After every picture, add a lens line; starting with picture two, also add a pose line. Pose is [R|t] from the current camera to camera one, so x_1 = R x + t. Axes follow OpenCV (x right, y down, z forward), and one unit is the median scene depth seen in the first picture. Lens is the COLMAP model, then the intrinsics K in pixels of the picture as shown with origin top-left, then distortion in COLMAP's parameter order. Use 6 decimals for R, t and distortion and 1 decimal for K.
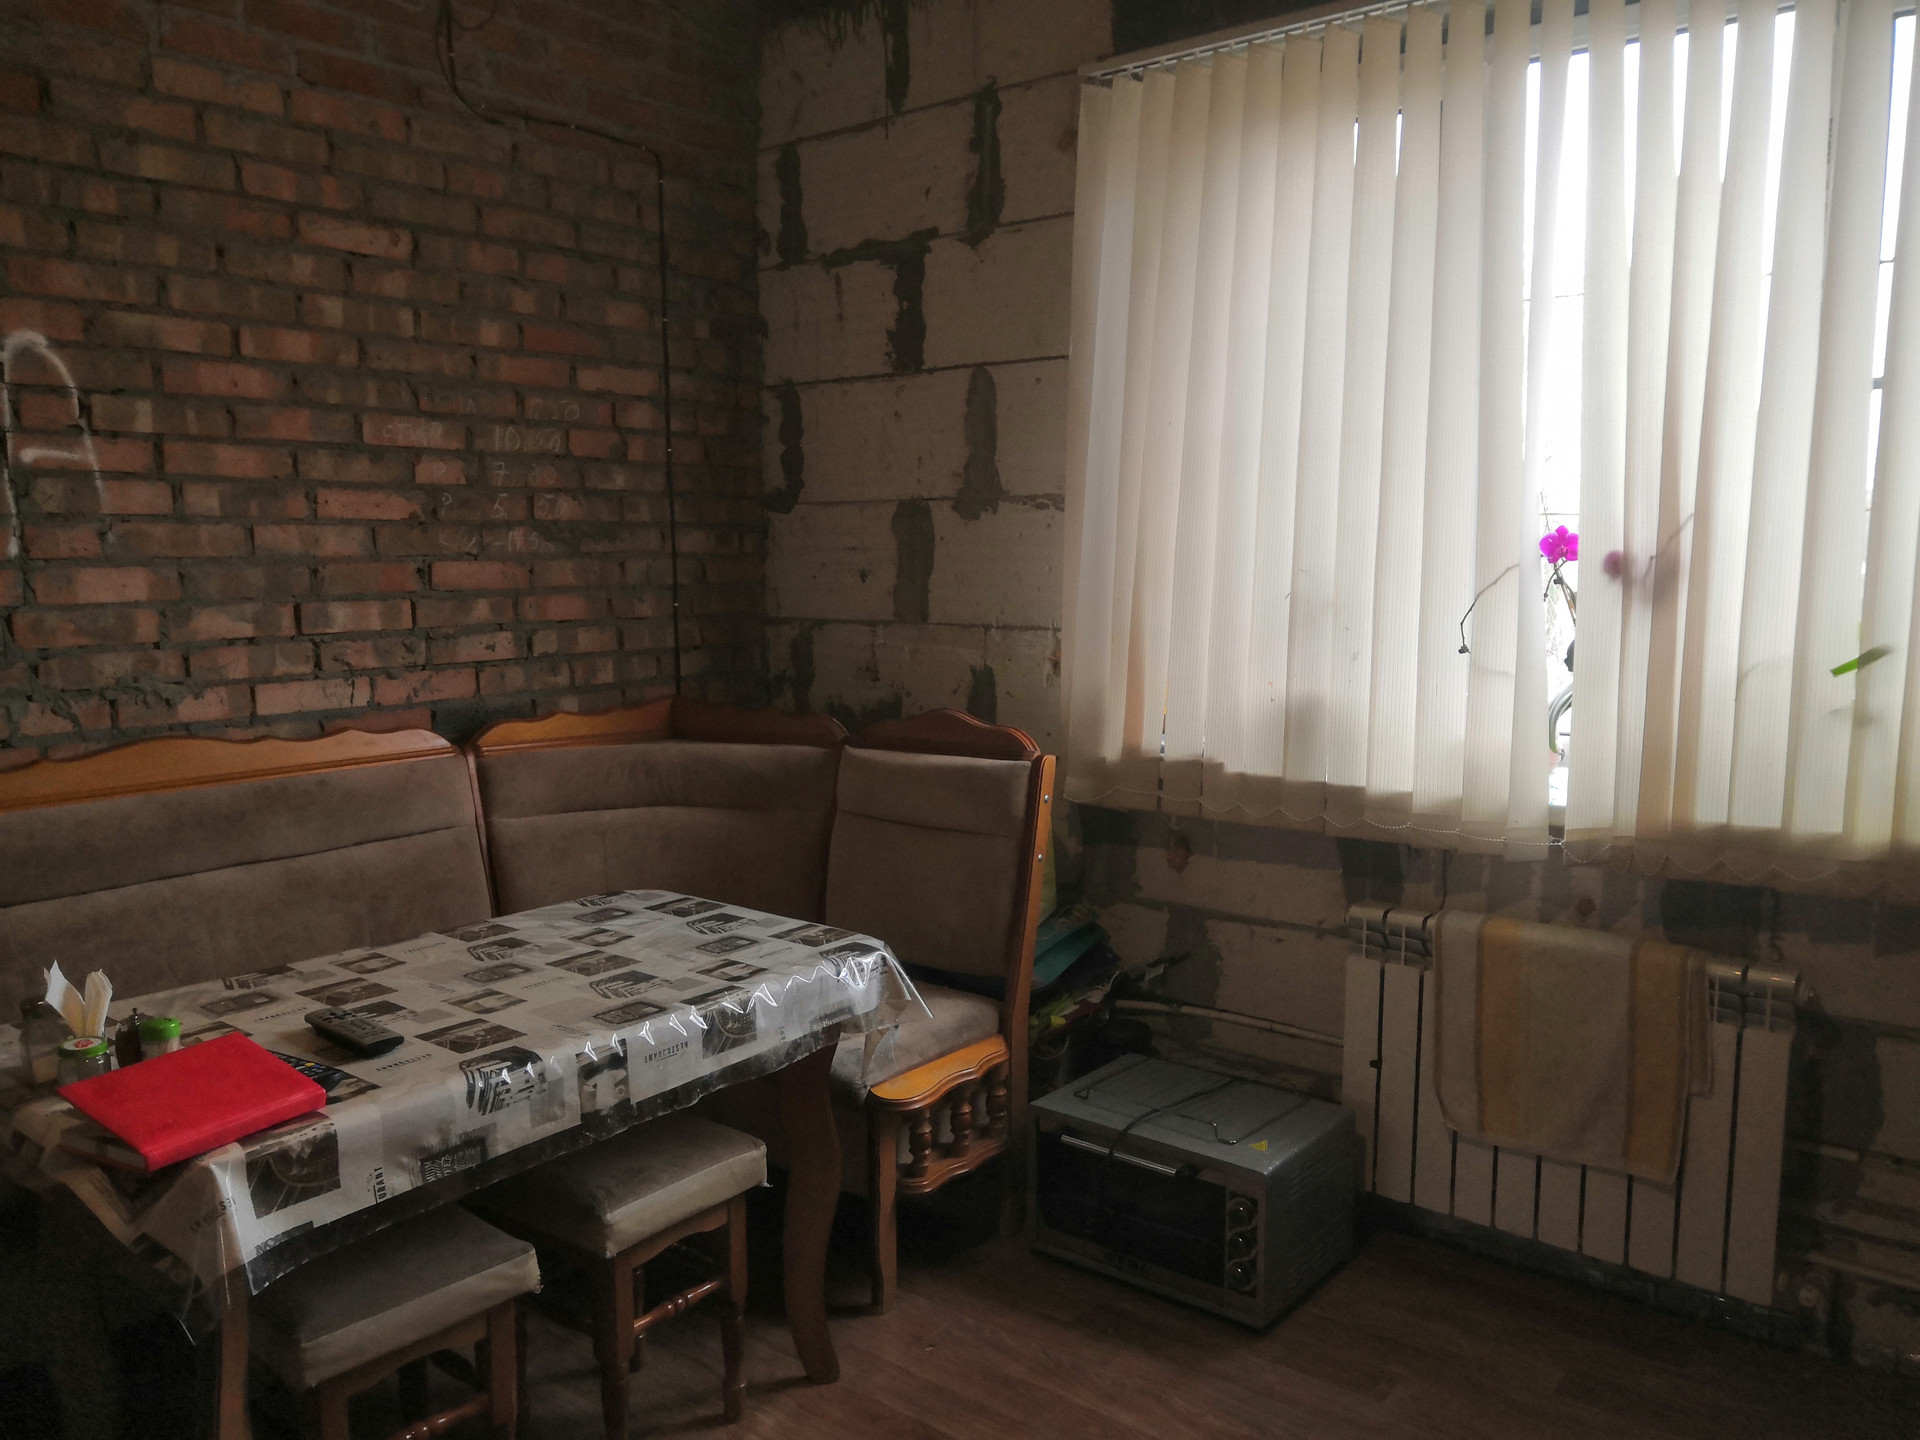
lens RADIAL K [[1498.2, 0, 874.9], [0, 1498.2, 727.3], [0, 0, 1]] dist [-0.008981, -0.005135]
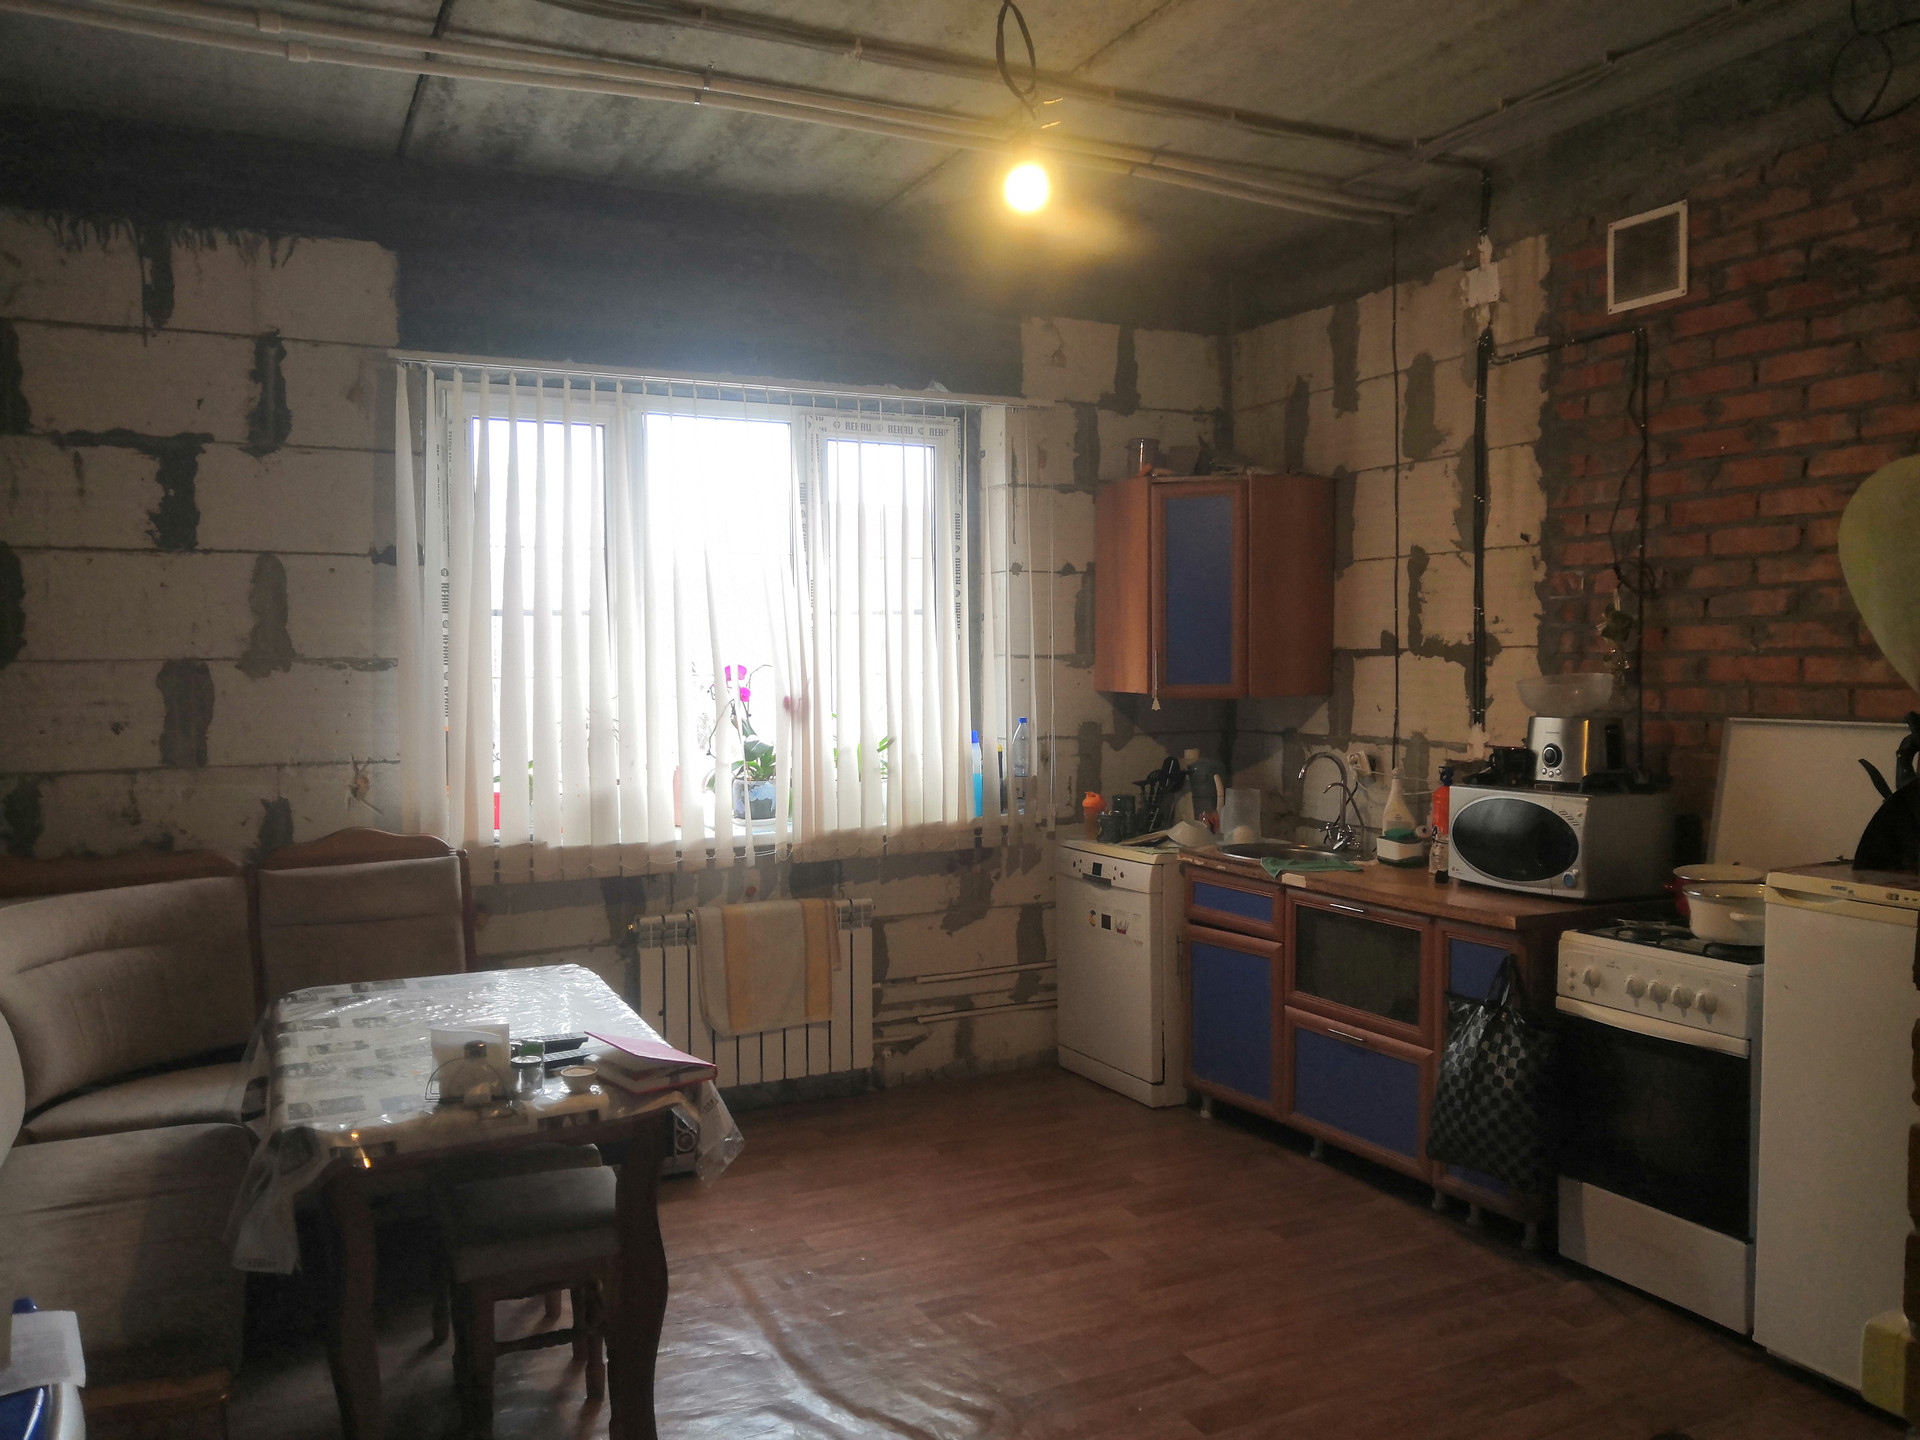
lens RADIAL K [[1532.1, 0, 960.0], [0, 1532.1, 720.0], [0, 0, 1]] dist [-0.039561, -0.004298]
pose [[0.406088, -0.033557, 0.913218, -0.845096], [0.117221, 0.992983, -0.015638, -0.020635], [-0.906284, 0.113399, 0.407172, -0.001175]]
